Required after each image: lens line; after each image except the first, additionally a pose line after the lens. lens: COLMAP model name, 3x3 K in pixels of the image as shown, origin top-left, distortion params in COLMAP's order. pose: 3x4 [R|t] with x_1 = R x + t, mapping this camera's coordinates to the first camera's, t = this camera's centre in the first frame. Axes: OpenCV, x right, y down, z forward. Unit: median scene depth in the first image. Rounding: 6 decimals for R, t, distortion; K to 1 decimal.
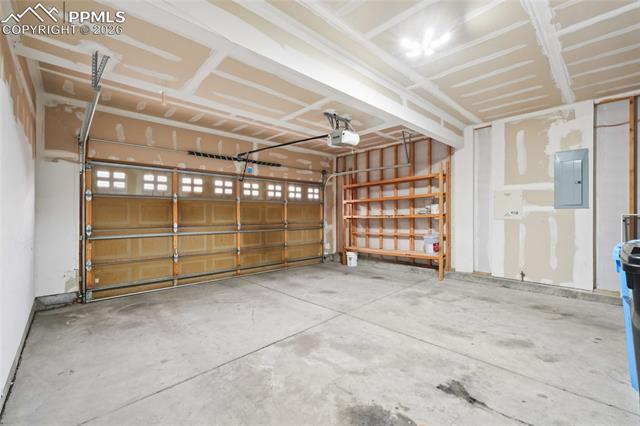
lens RADIAL K [[271.1, 0, 321.5], [0, 271.1, 213.5], [0, 0, 1]] dist [-0.006179, 0.003010]
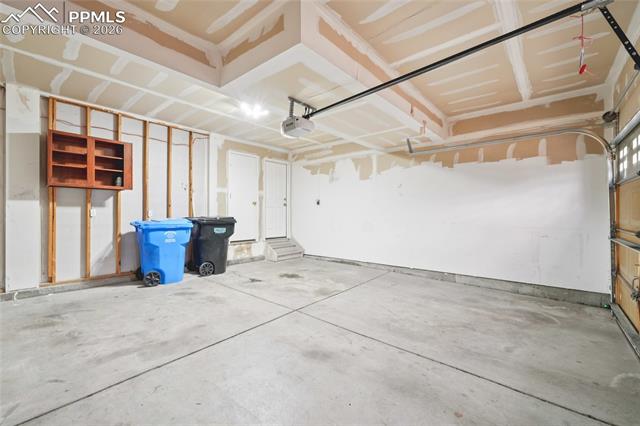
lens RADIAL K [[271.1, 0, 320.2], [0, 271.1, 212.4], [0, 0, 1]] dist [-0.006179, 0.003010]
pose [[-0.994255, -0.002993, -0.106999, 0.097511], [-0.002829, 0.999995, -0.001684, 0.019360], [0.107004, -0.001372, -0.994258, 1.927367]]
